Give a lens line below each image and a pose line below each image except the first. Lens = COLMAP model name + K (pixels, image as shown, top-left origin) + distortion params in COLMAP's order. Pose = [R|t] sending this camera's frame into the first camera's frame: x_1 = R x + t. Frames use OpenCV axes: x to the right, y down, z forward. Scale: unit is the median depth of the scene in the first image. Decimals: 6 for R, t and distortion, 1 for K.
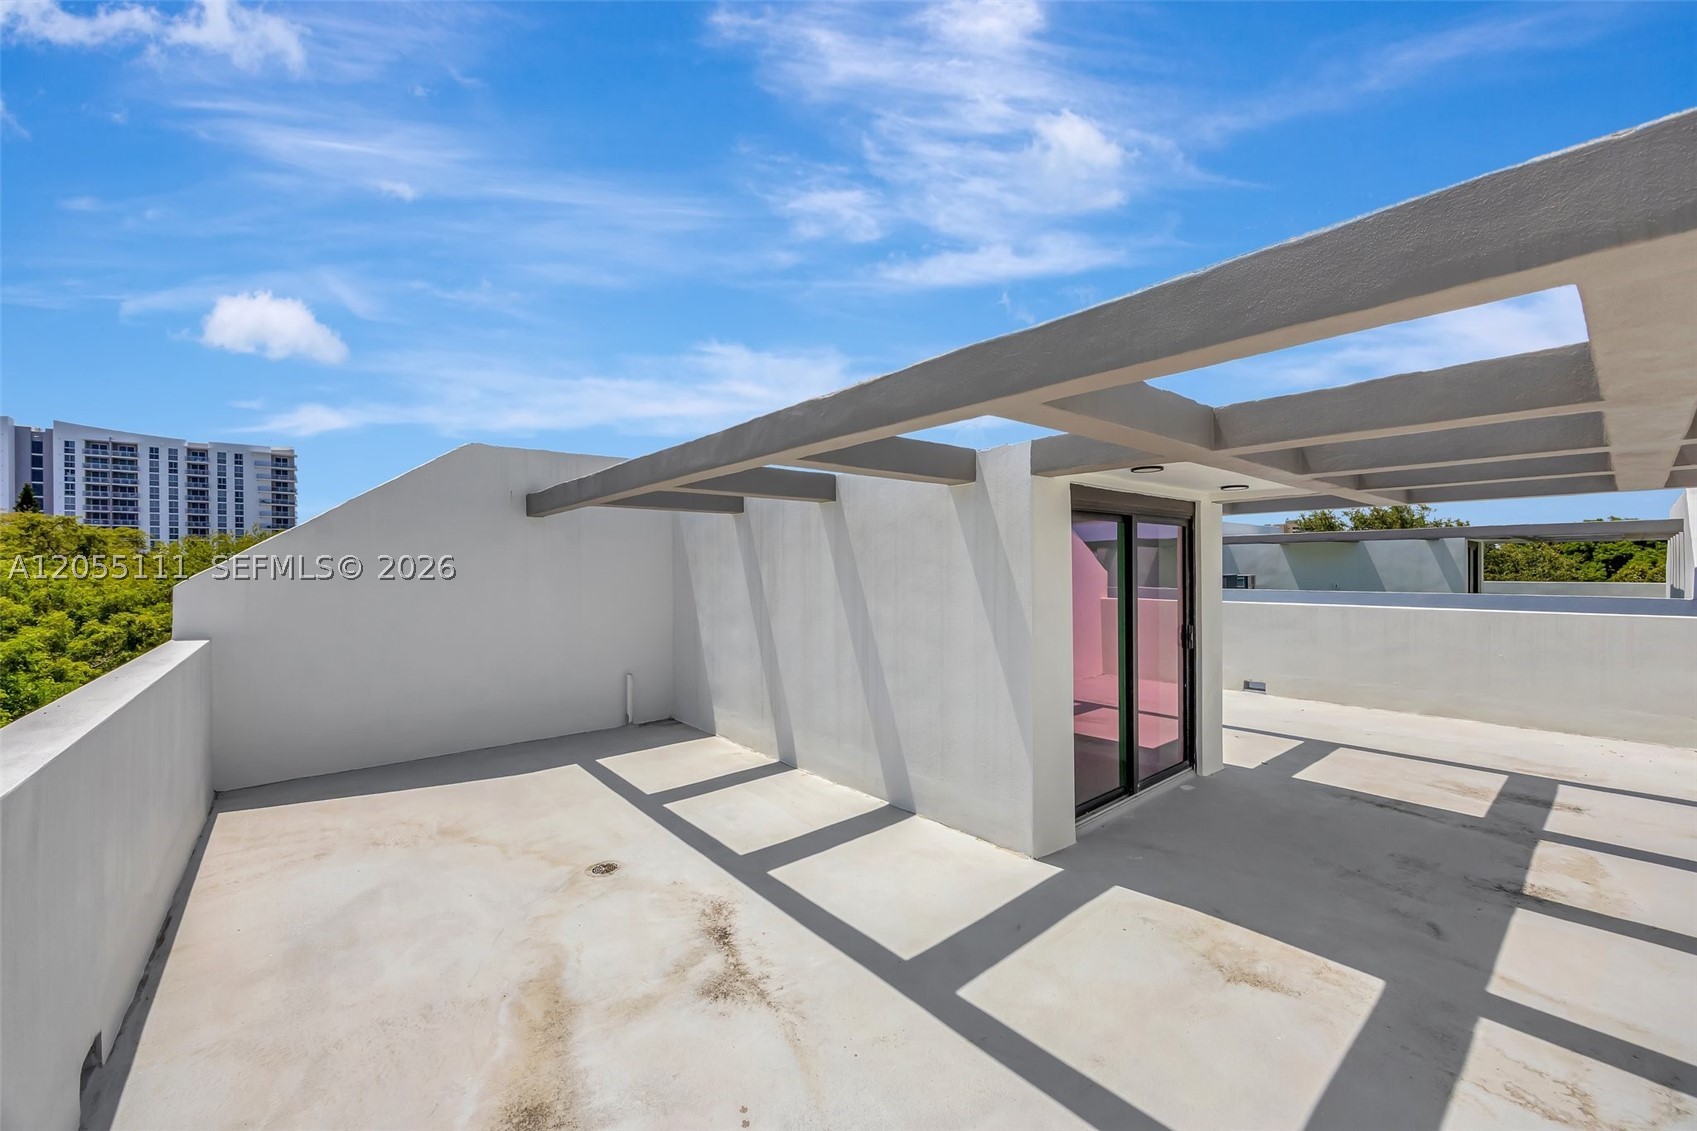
lens RADIAL K [[661.4, 0, 860.2], [0, 661.4, 562.1], [0, 0, 1]] dist [0.000534, -0.000024]
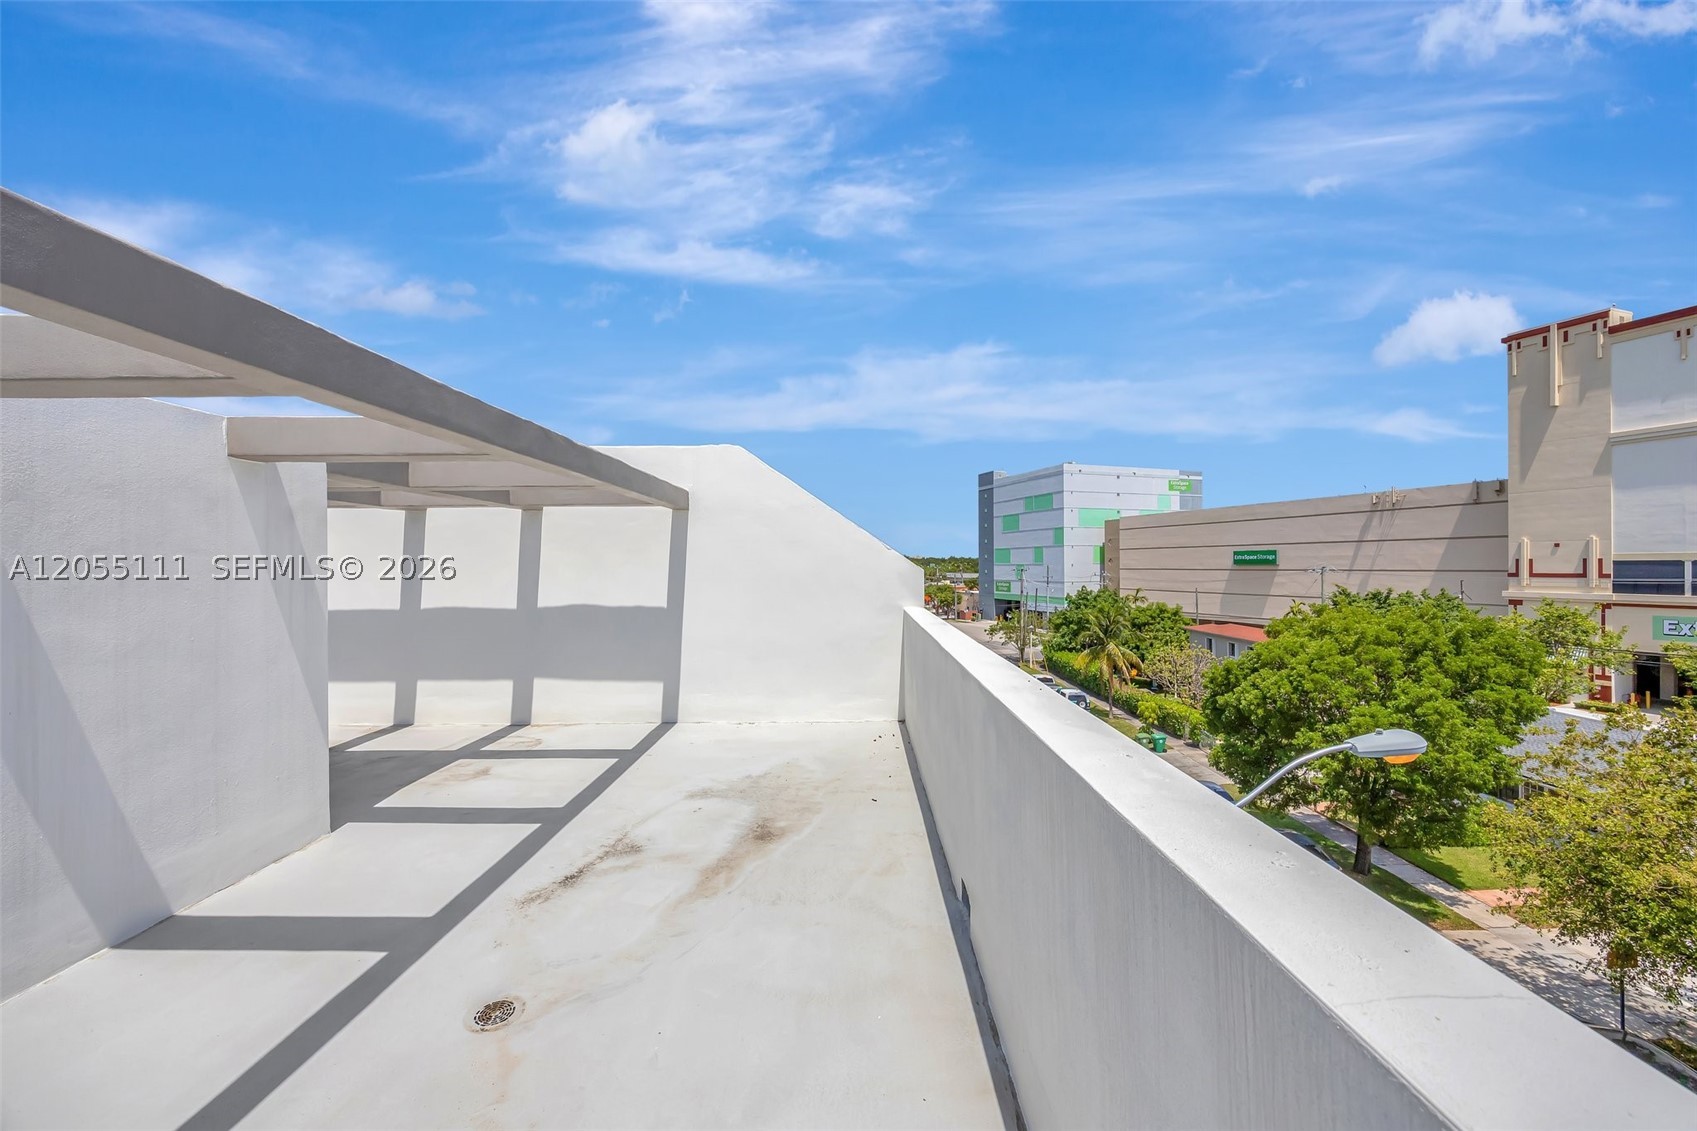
lens RADIAL K [[661.4, 0, 839.0], [0, 661.4, 569.3], [0, 0, 1]] dist [0.000534, -0.000024]
pose [[-0.751201, 0.009979, 0.659998, -1.456234], [0.003758, 0.999934, -0.010841, 0.049338], [-0.660063, -0.005664, -0.751189, 1.720859]]
